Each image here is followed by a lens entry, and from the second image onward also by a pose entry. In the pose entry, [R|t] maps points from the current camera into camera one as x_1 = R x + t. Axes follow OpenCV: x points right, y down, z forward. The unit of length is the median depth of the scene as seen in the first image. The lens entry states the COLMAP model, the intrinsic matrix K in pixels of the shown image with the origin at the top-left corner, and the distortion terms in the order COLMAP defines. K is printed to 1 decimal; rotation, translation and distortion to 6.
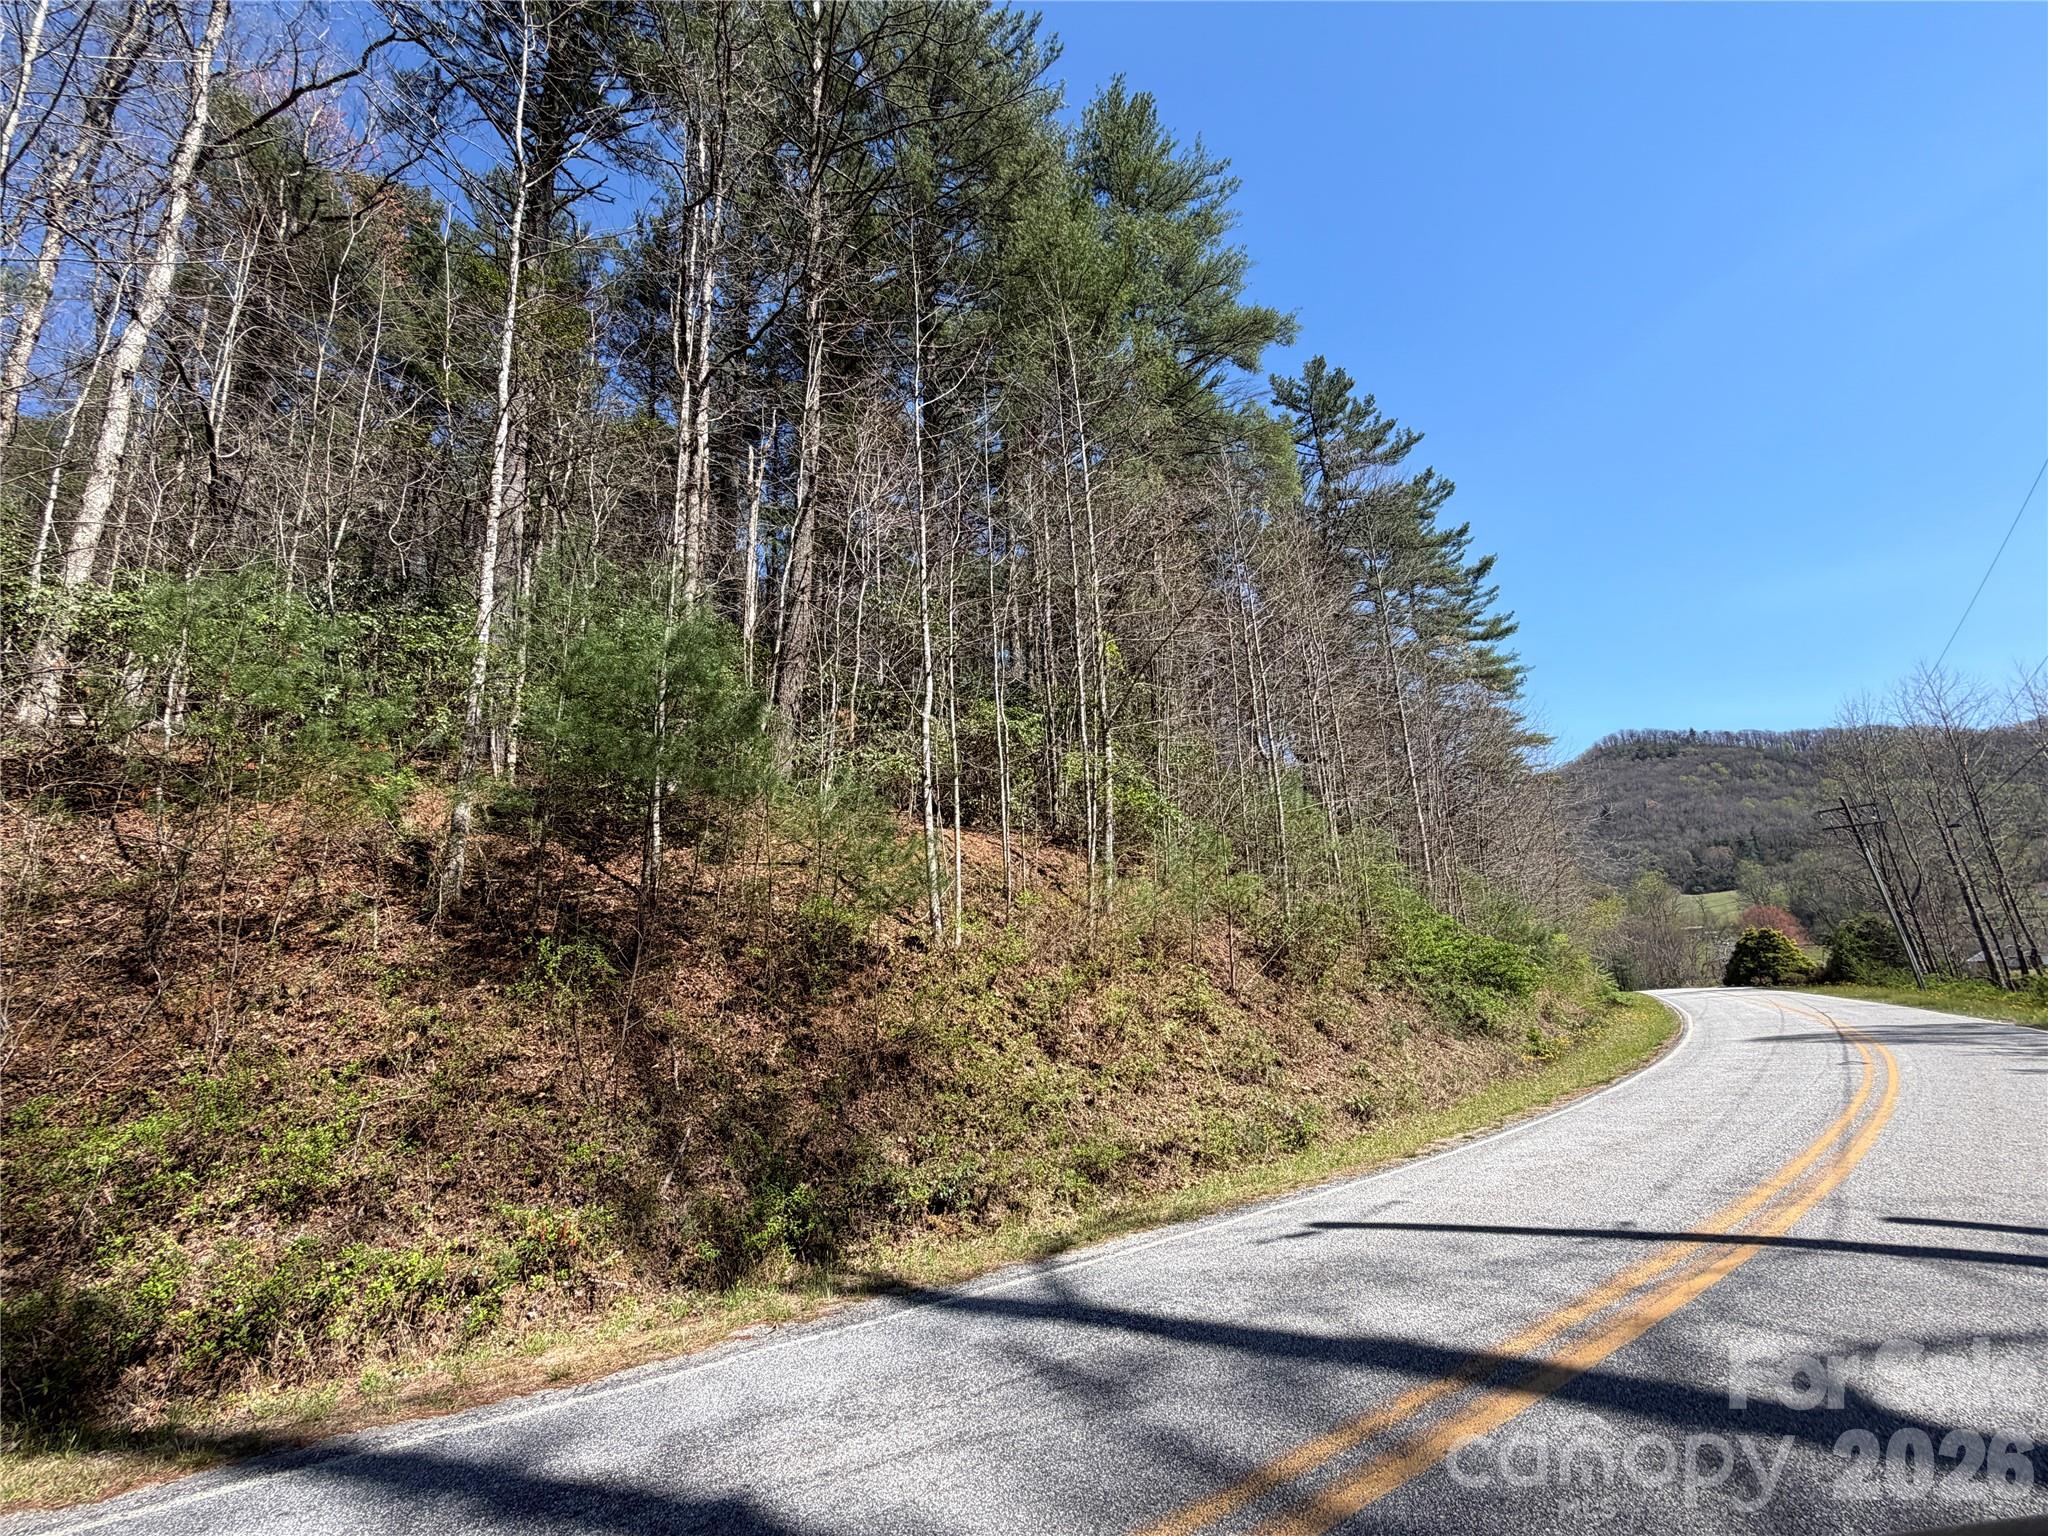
lens RADIAL K [[806.6, 0, 1005.3], [0, 806.6, 776.1], [0, 0, 1]] dist [-0.008139, 0.002420]
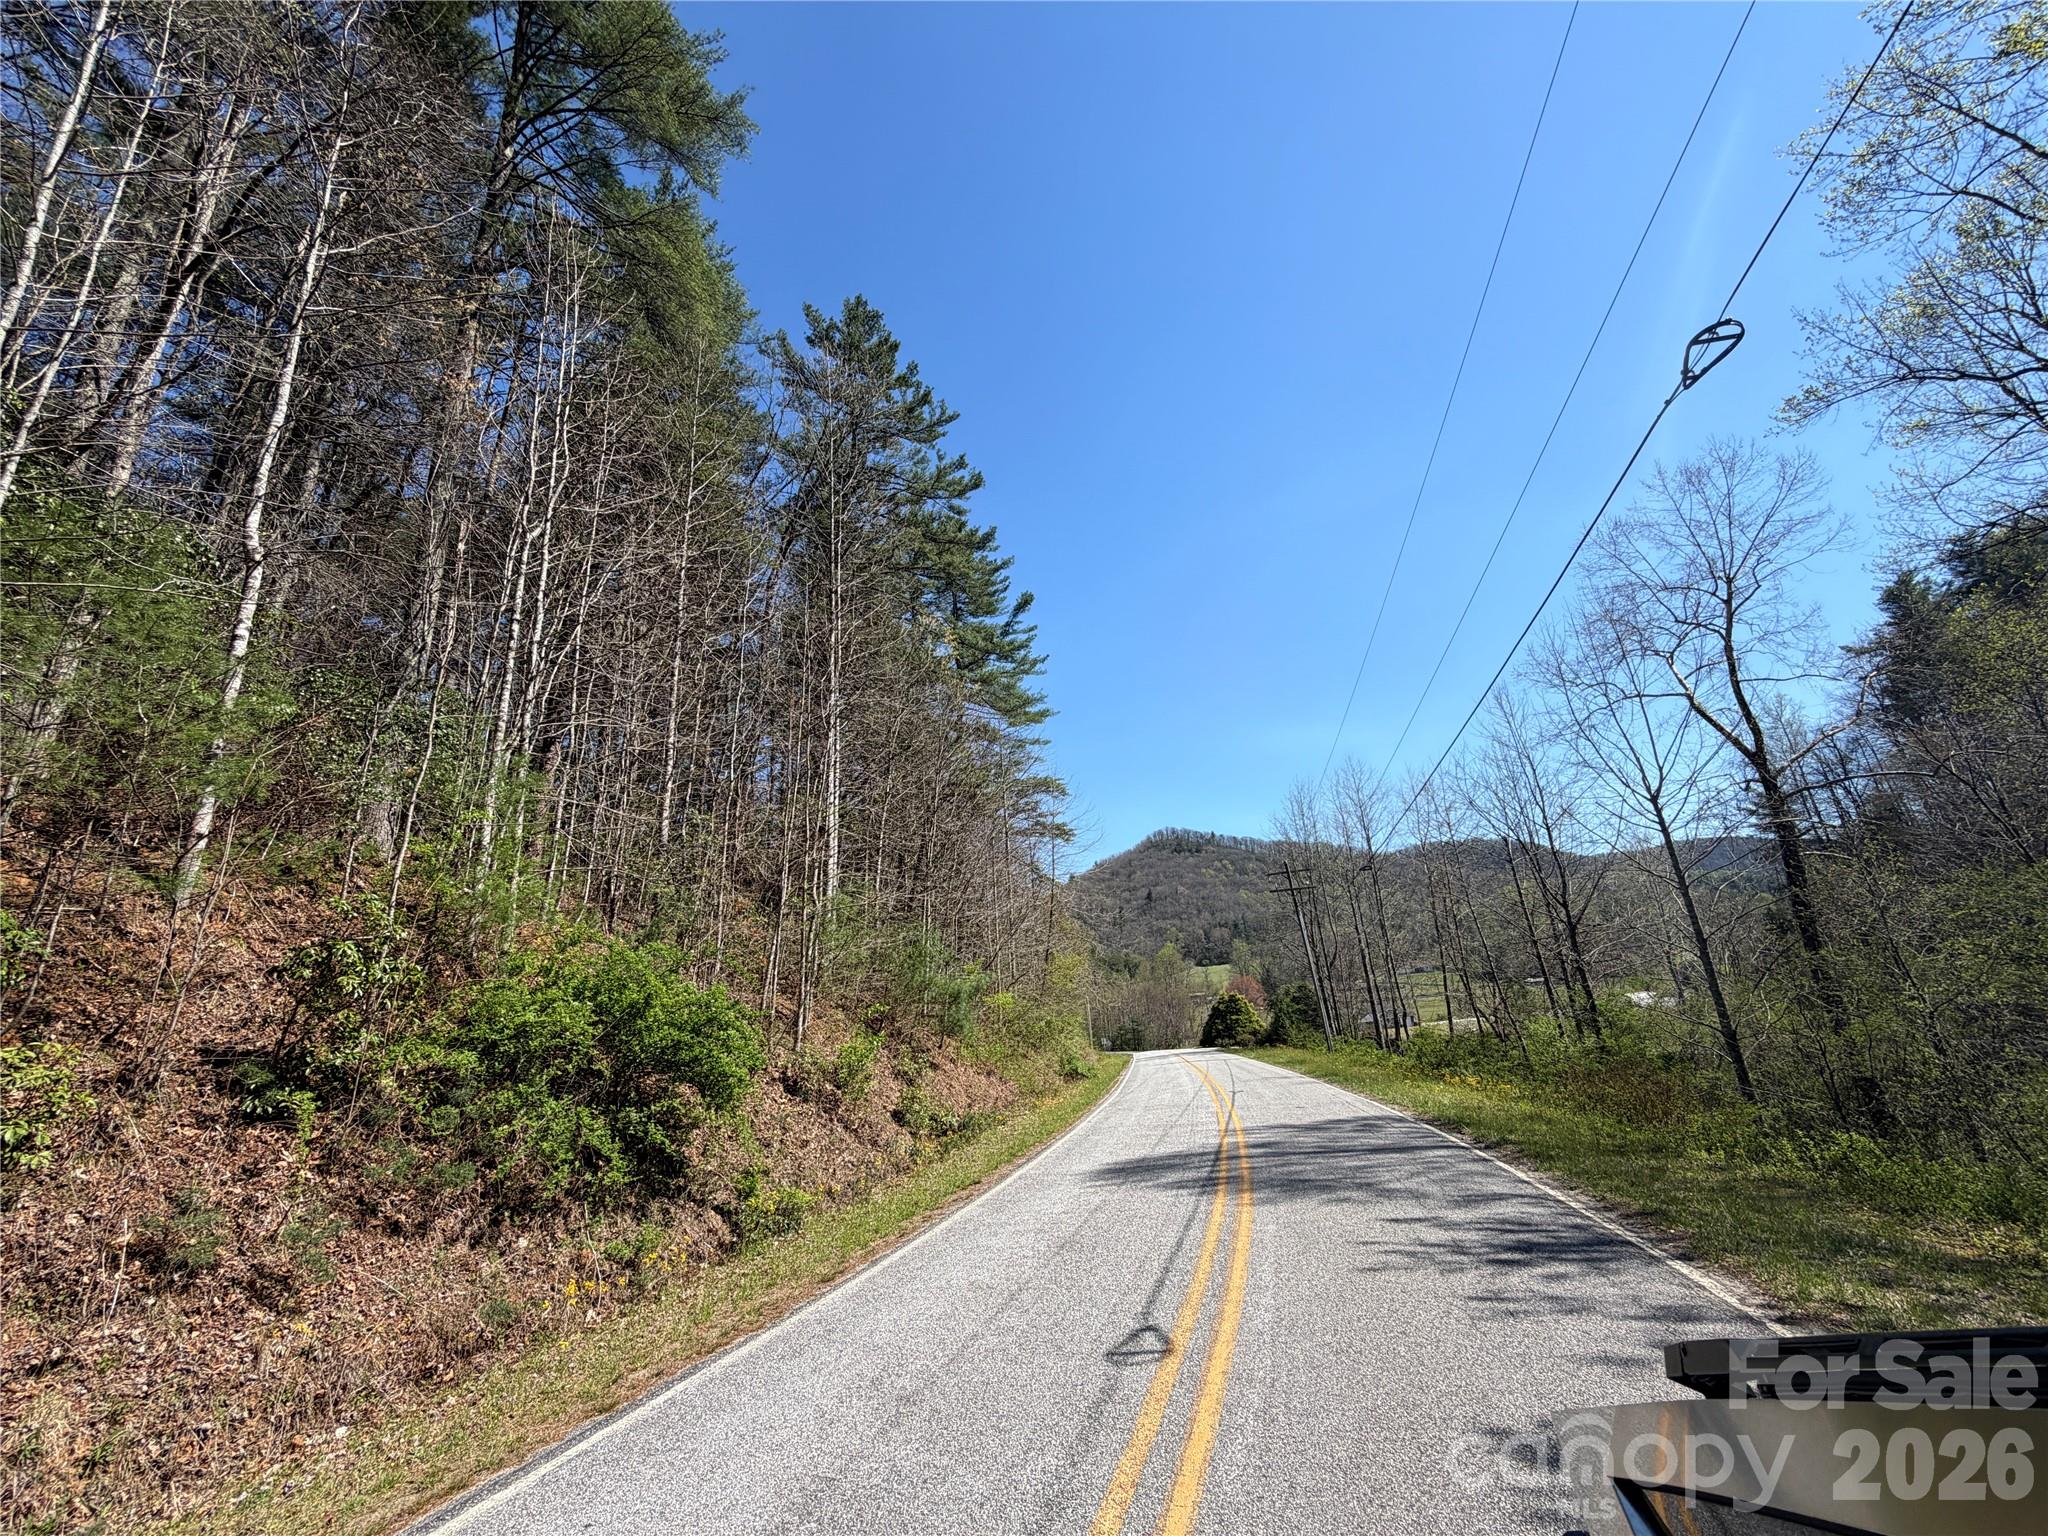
lens RADIAL K [[806.6, 0, 1005.3], [0, 806.6, 776.1], [0, 0, 1]] dist [-0.008139, 0.002420]
pose [[0.893813, 0.128093, 0.429756, 0.156018], [-0.096411, 0.990816, -0.094805, 0.030092], [-0.437953, 0.043305, 0.897954, 0.132327]]
